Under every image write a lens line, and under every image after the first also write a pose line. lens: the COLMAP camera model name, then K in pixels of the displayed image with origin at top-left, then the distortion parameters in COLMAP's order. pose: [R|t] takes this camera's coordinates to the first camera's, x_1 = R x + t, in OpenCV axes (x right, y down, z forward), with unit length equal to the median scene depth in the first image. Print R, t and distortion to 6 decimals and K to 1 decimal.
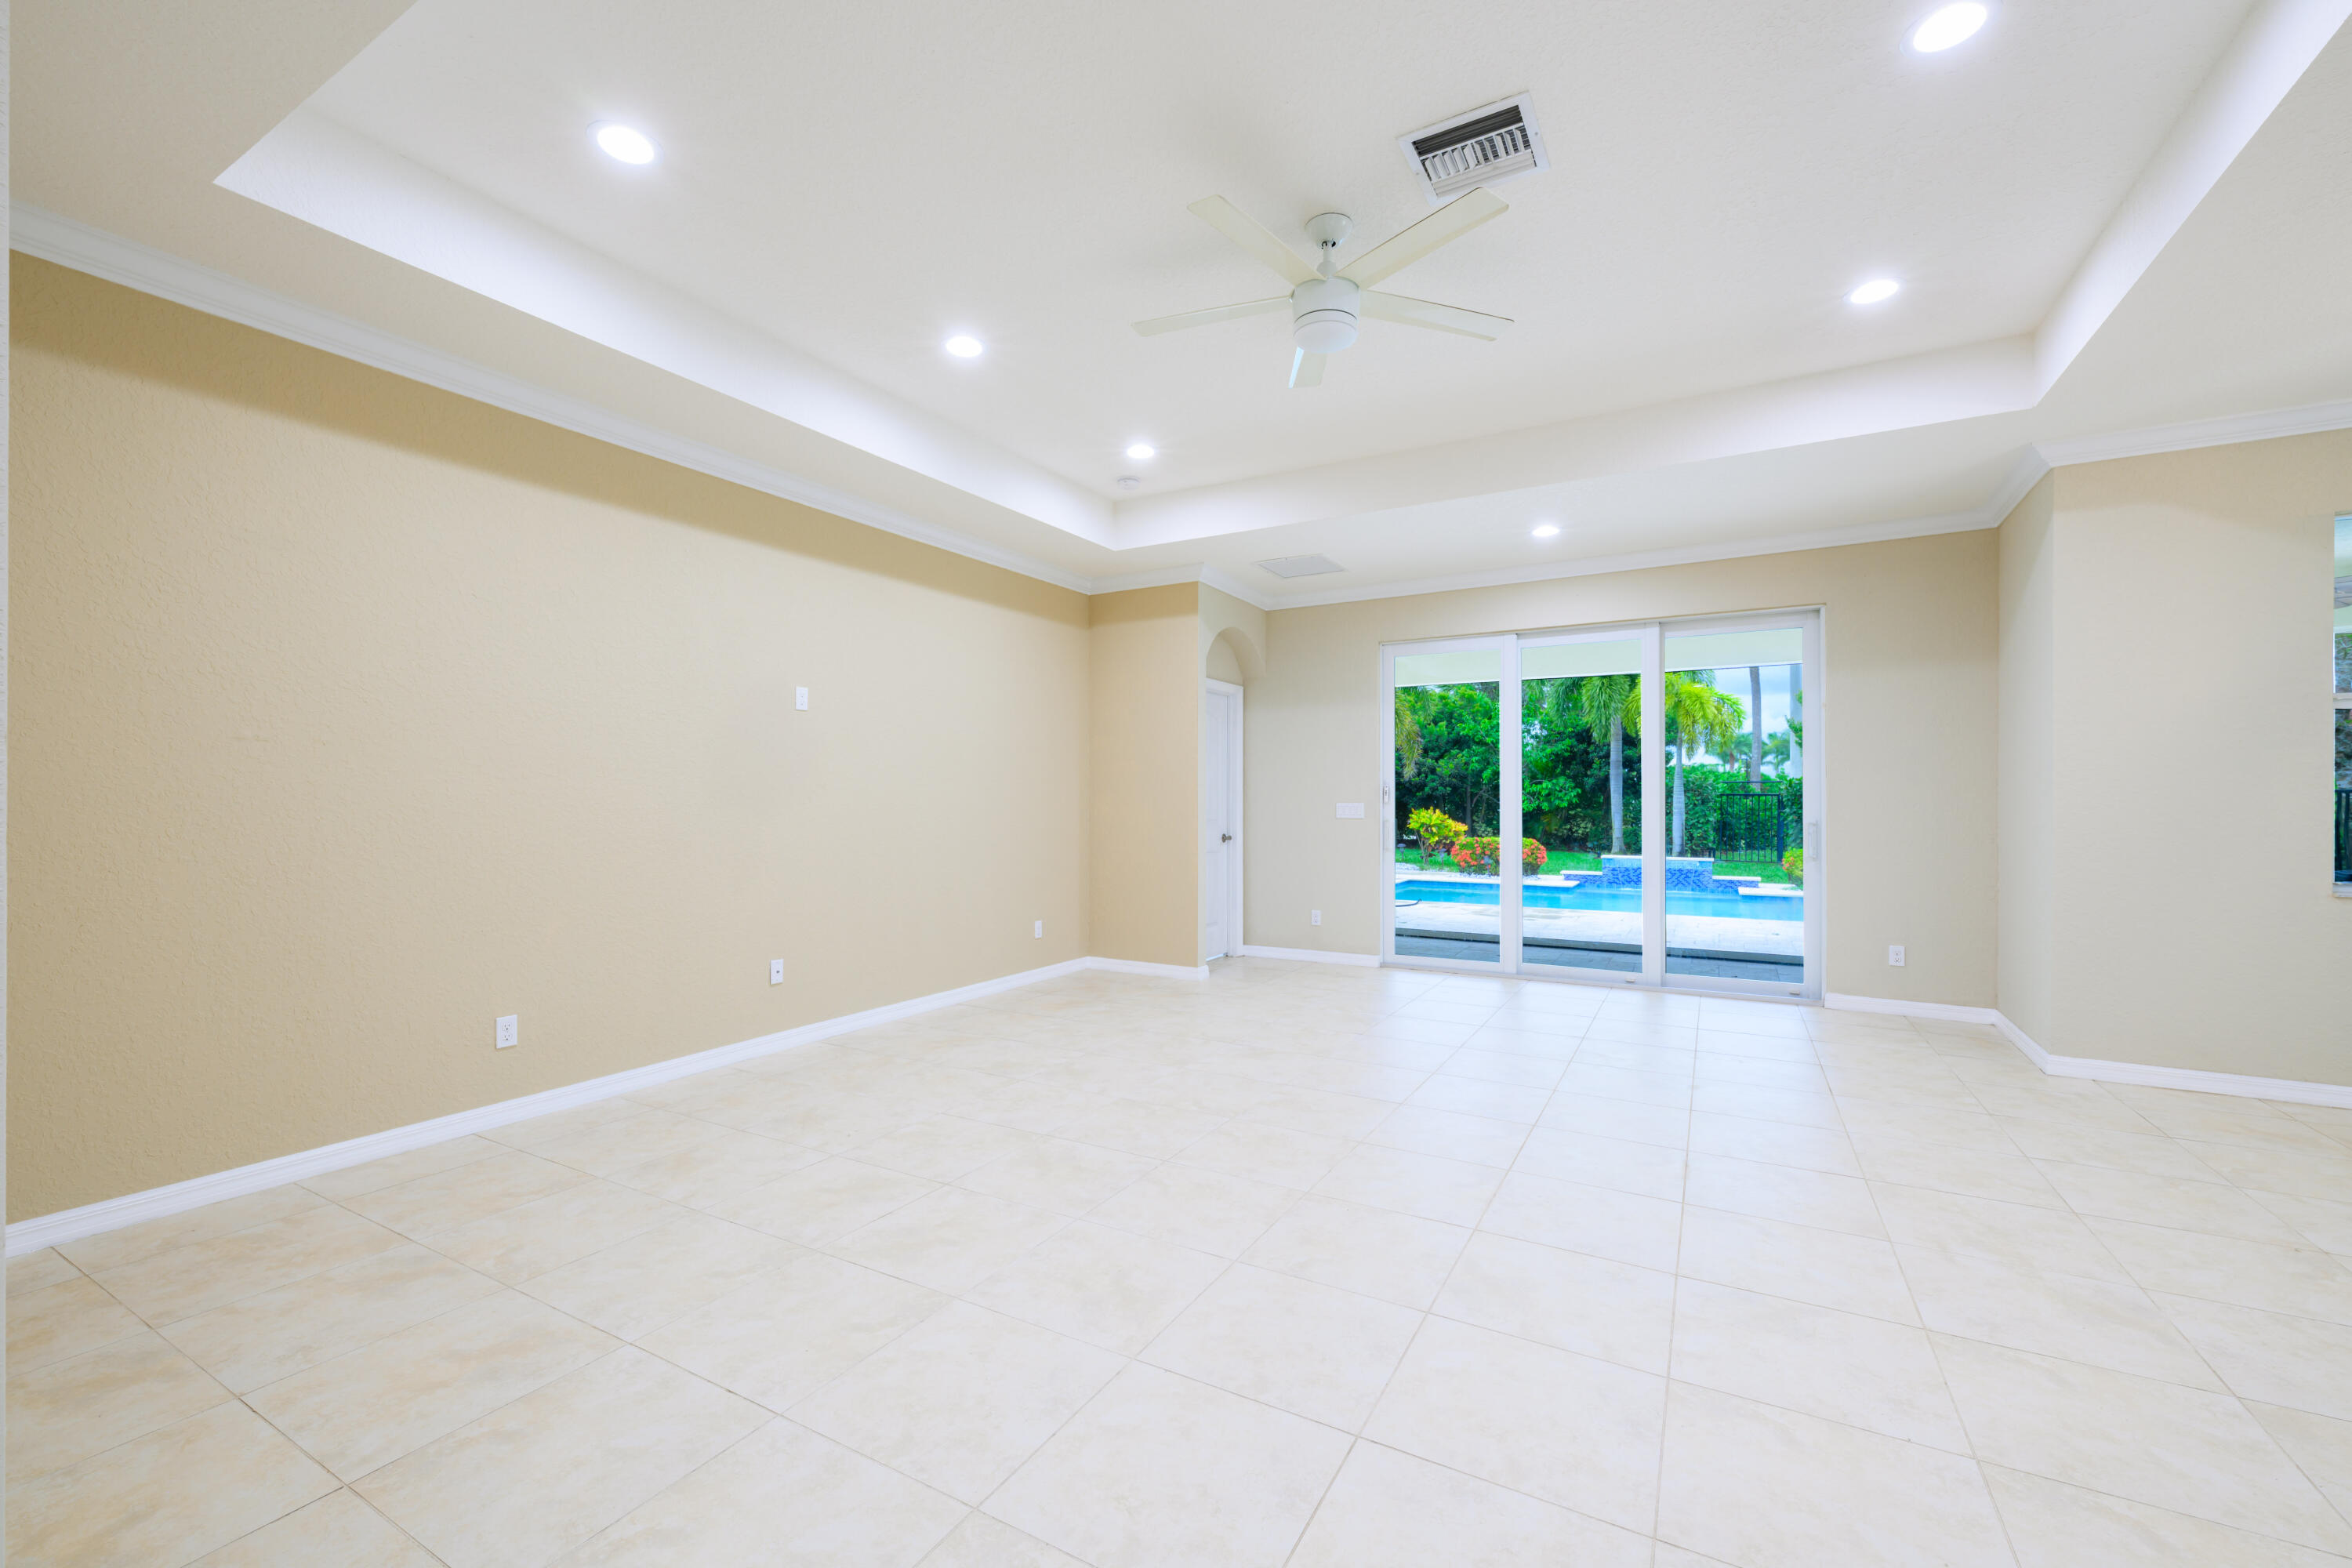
lens RADIAL K [[928.4, 0, 1167.2], [0, 928.4, 802.4], [0, 0, 1]] dist [-0.006763, 0.001291]
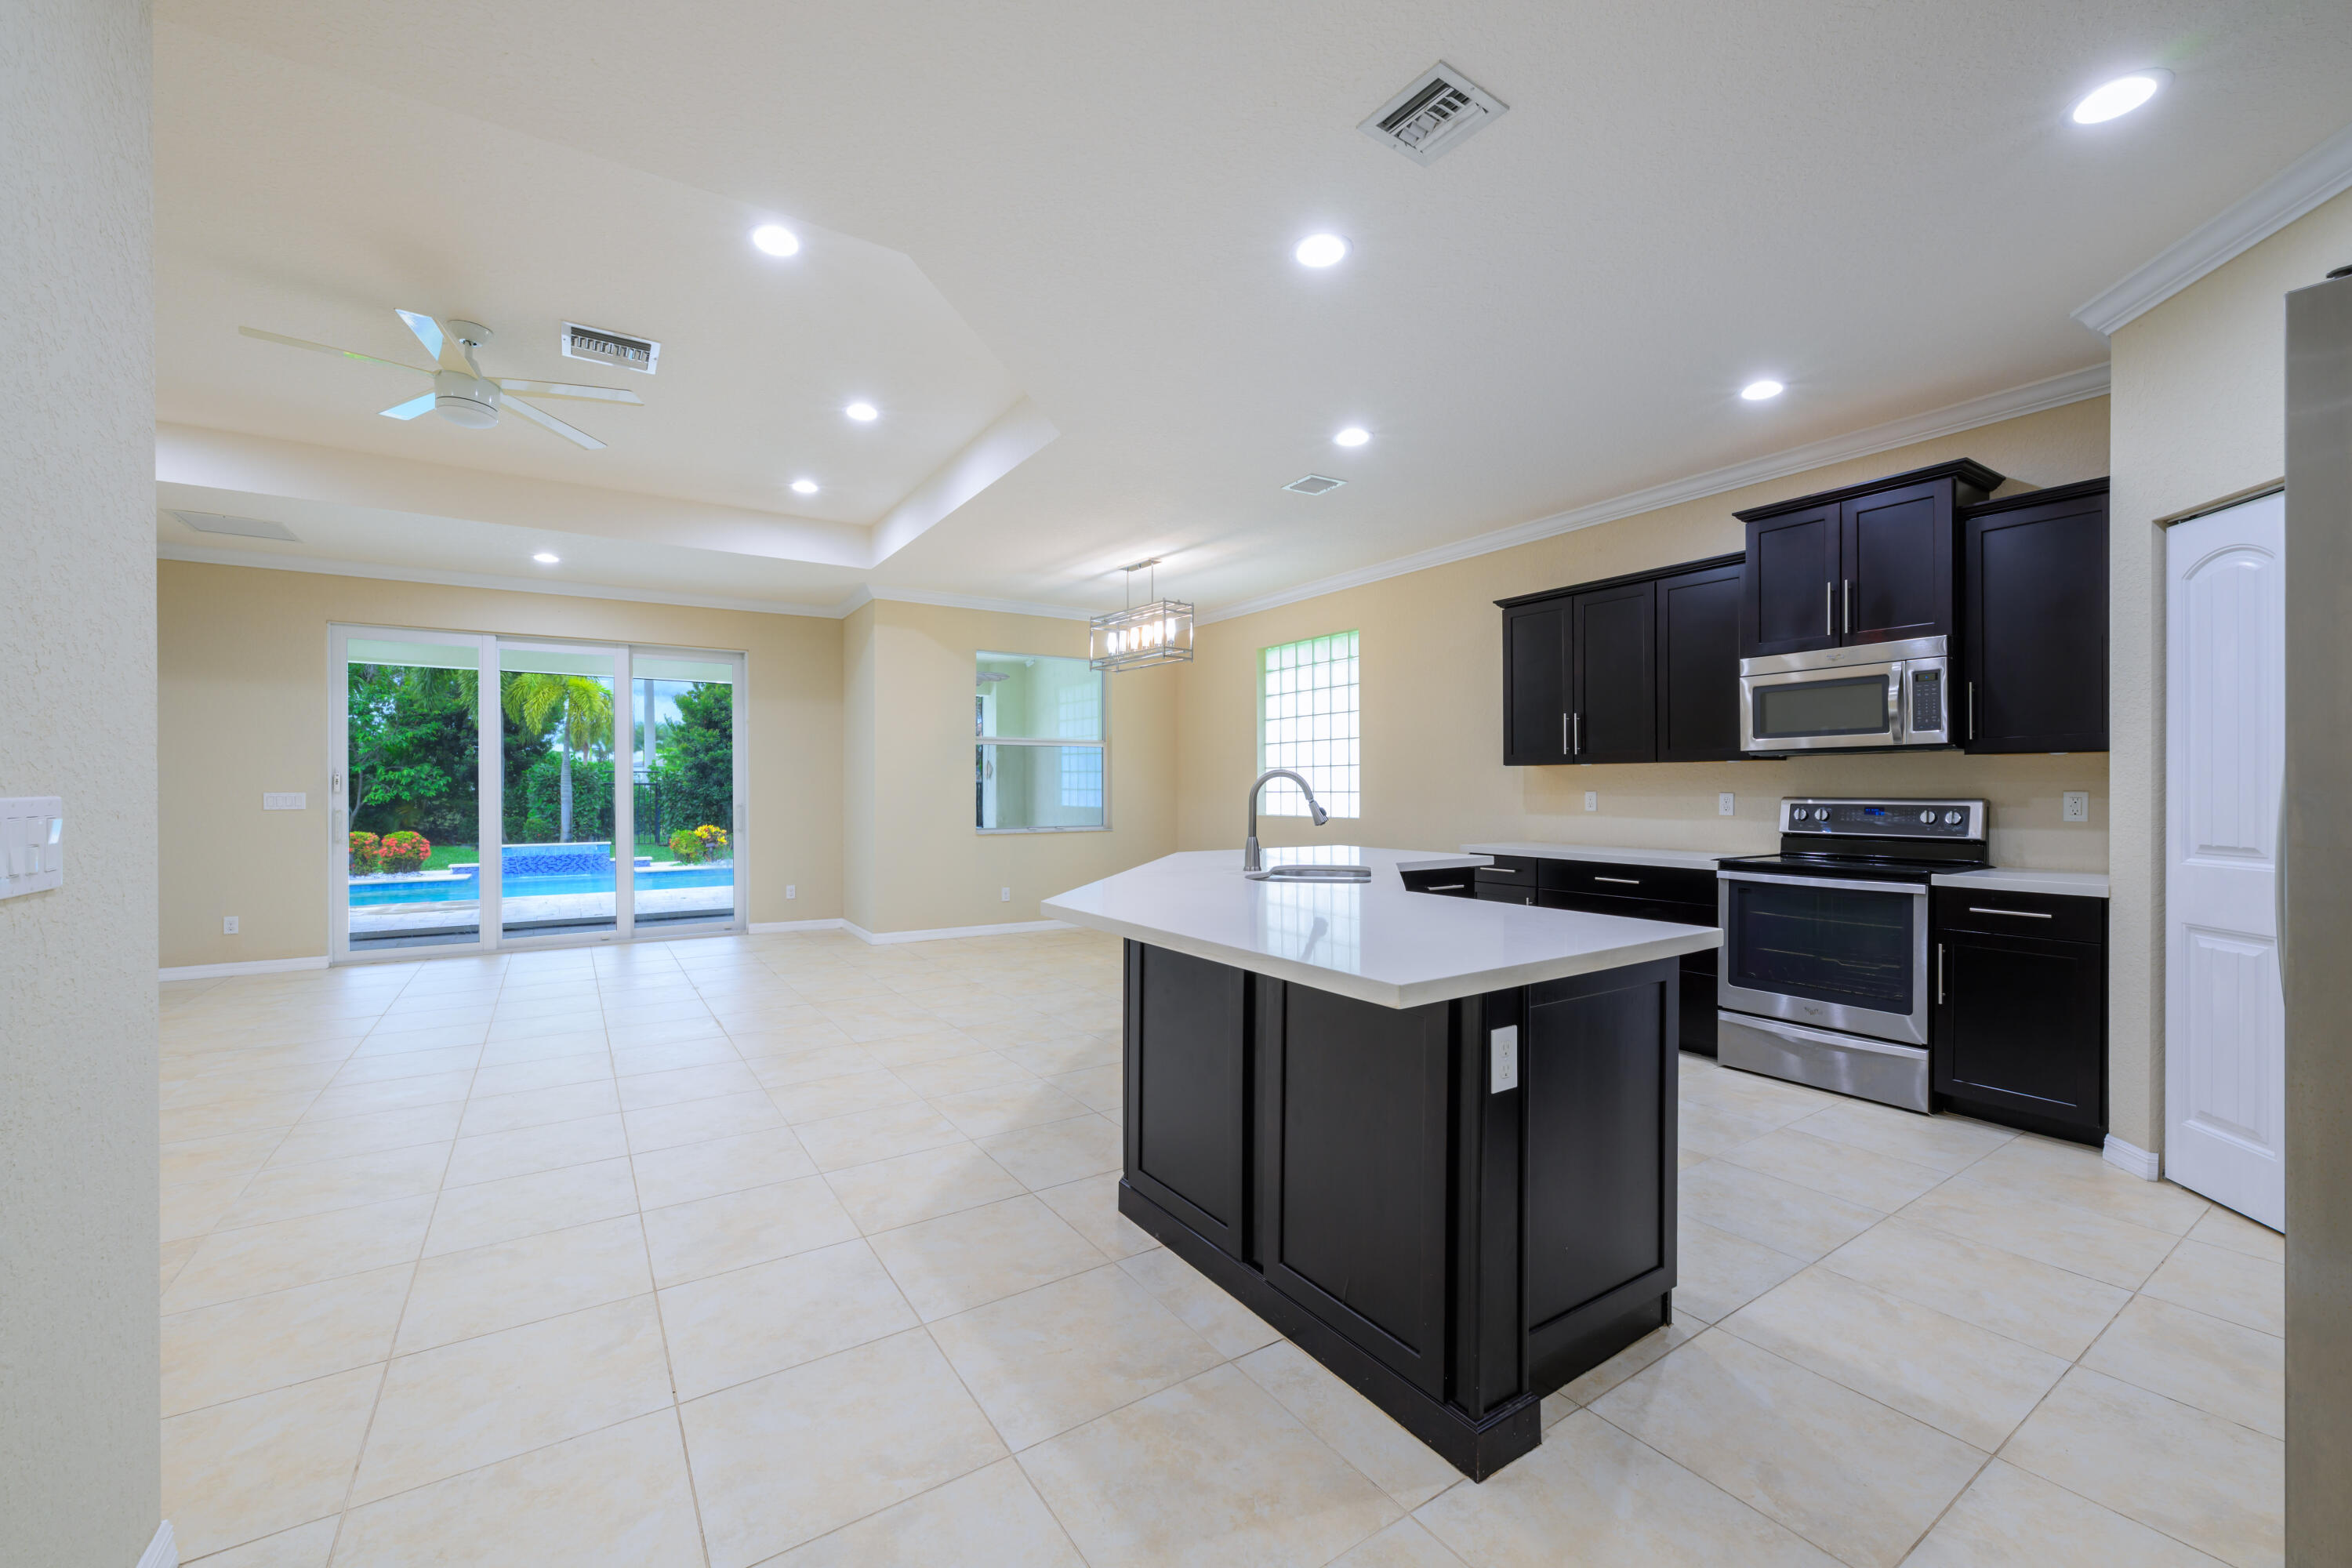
lens RADIAL K [[928.4, 0, 1155.0], [0, 928.4, 786.4], [0, 0, 1]] dist [-0.006763, 0.001291]
pose [[0.452559, -0.000040, 0.891735, -0.218077], [0.004563, 0.999987, -0.002271, 0.000469], [-0.891723, 0.005097, 0.452553, -0.160005]]
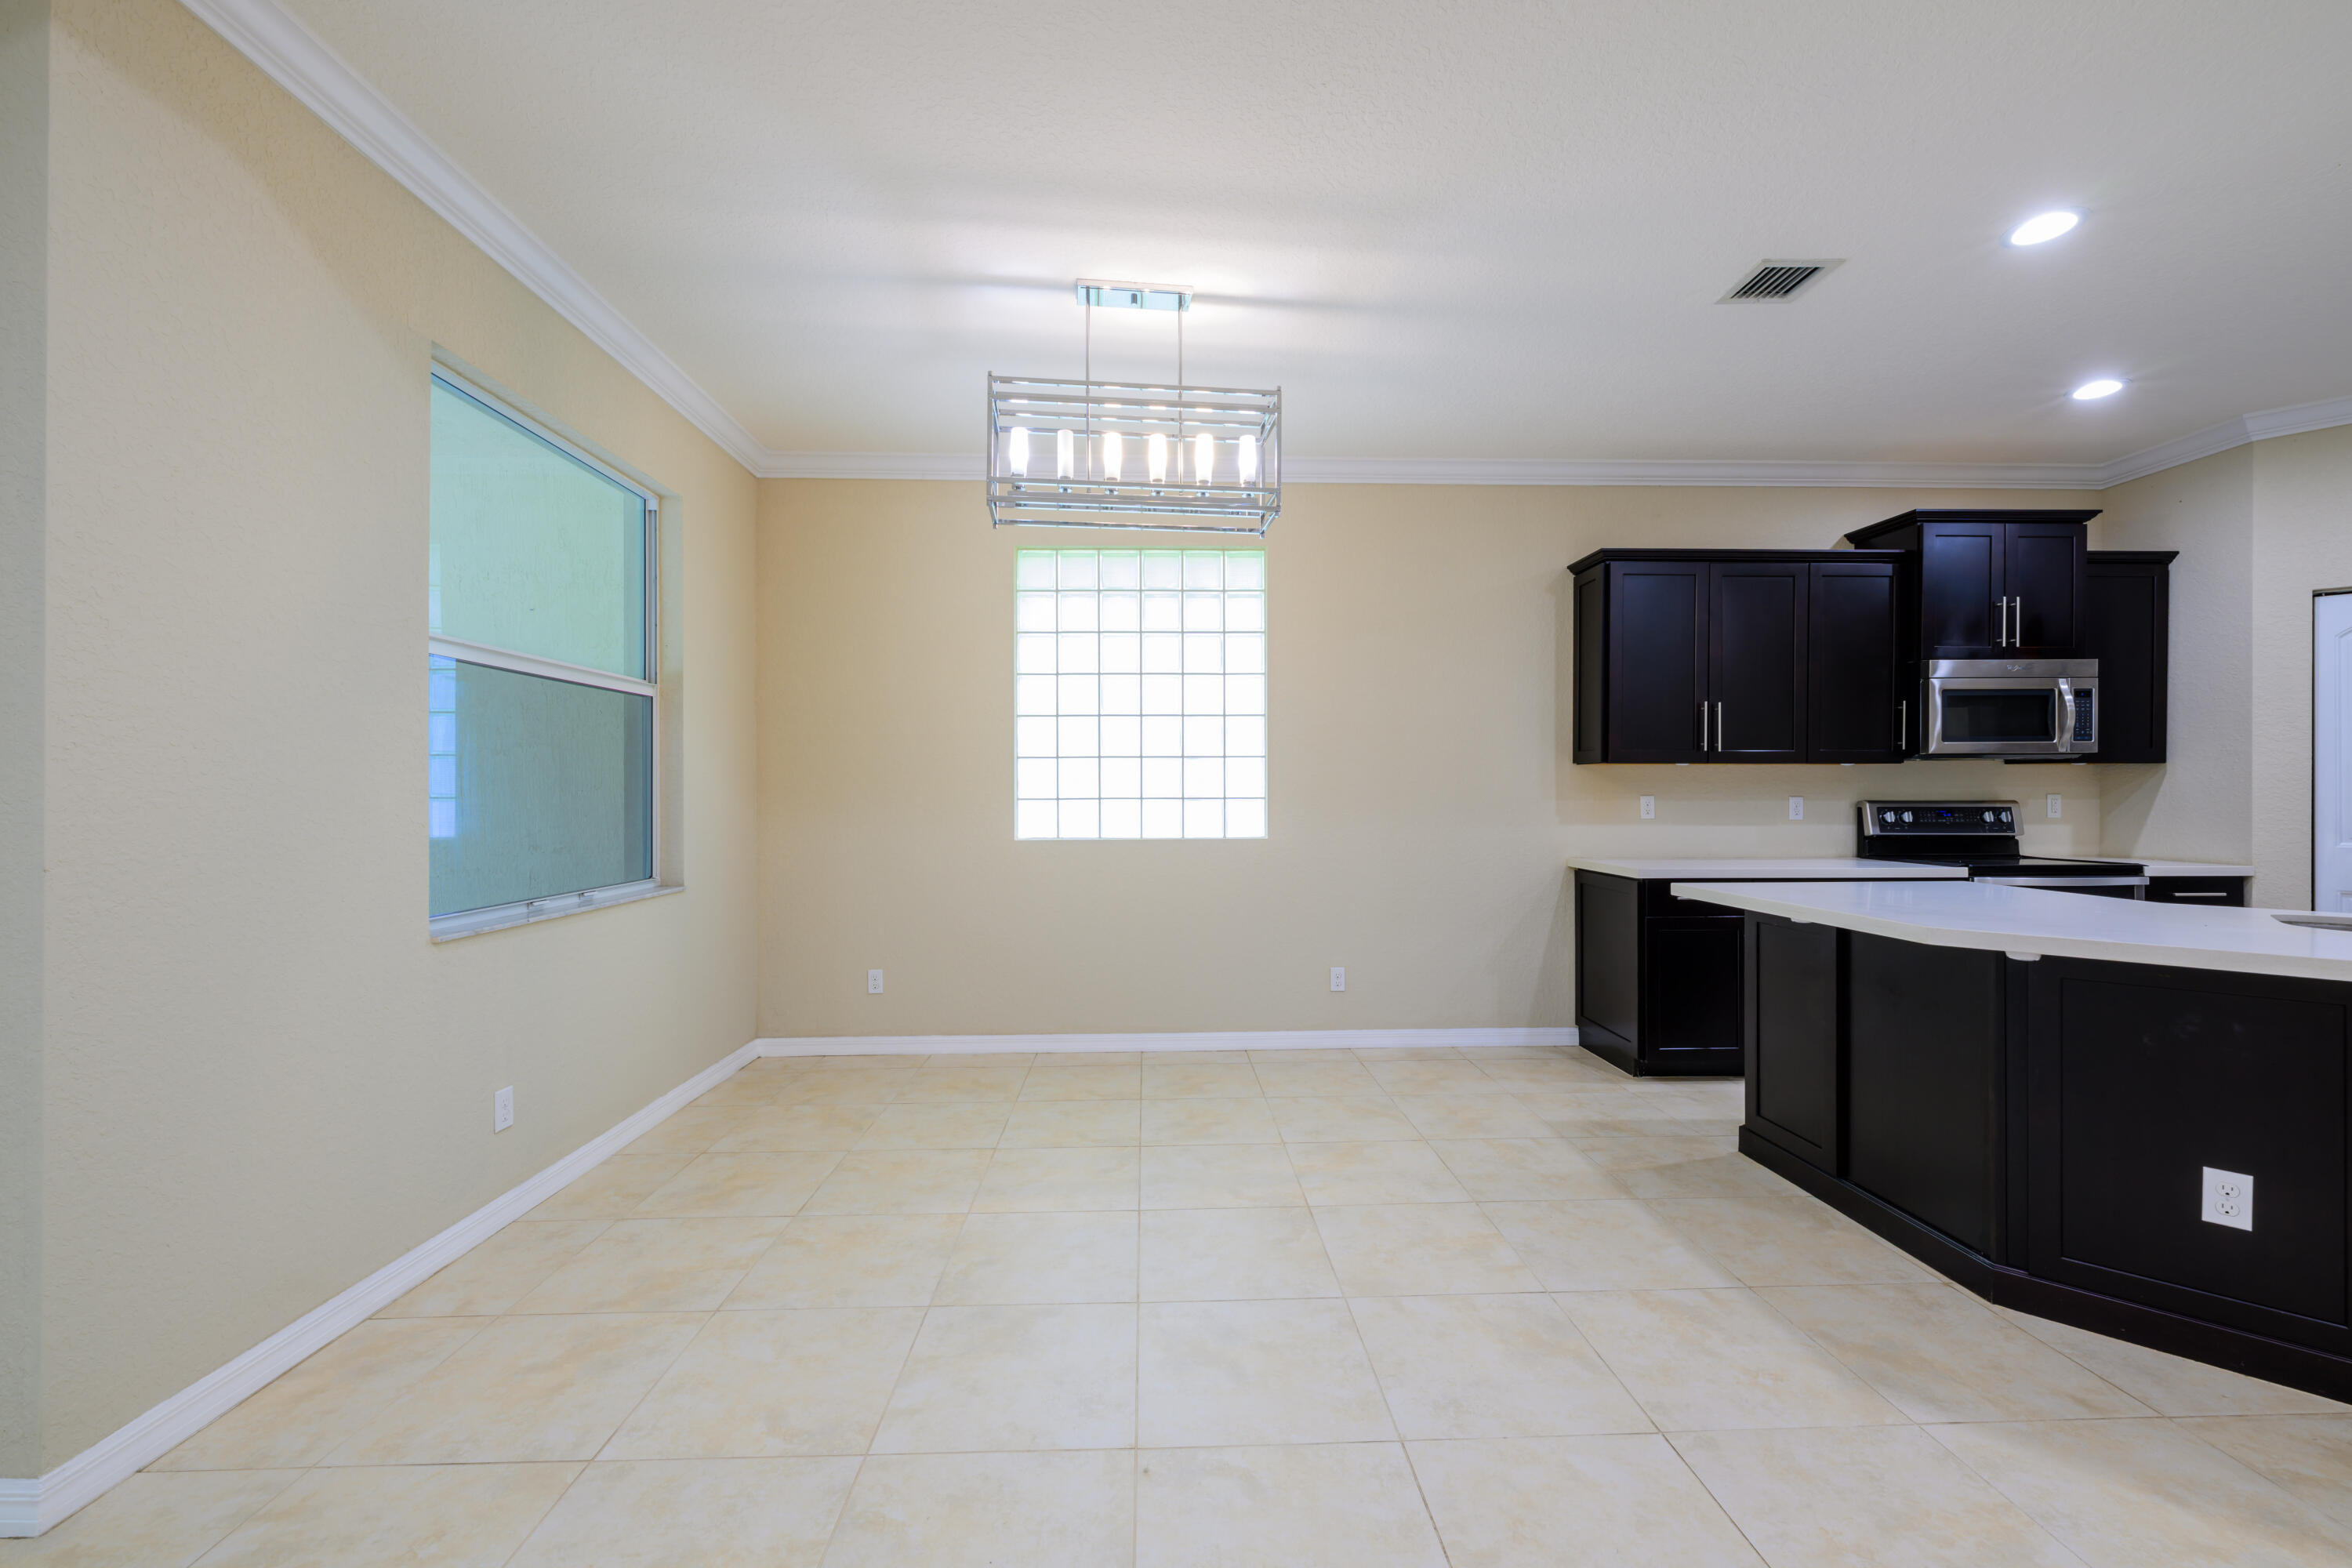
lens RADIAL K [[928.4, 0, 1189.6], [0, 928.4, 801.4], [0, 0, 1]] dist [-0.006763, 0.001291]
pose [[-0.528737, -0.011423, 0.848709, 0.228616], [0.002698, 0.999882, 0.015138, -0.002056], [-0.848781, 0.010294, -0.528644, 0.473701]]
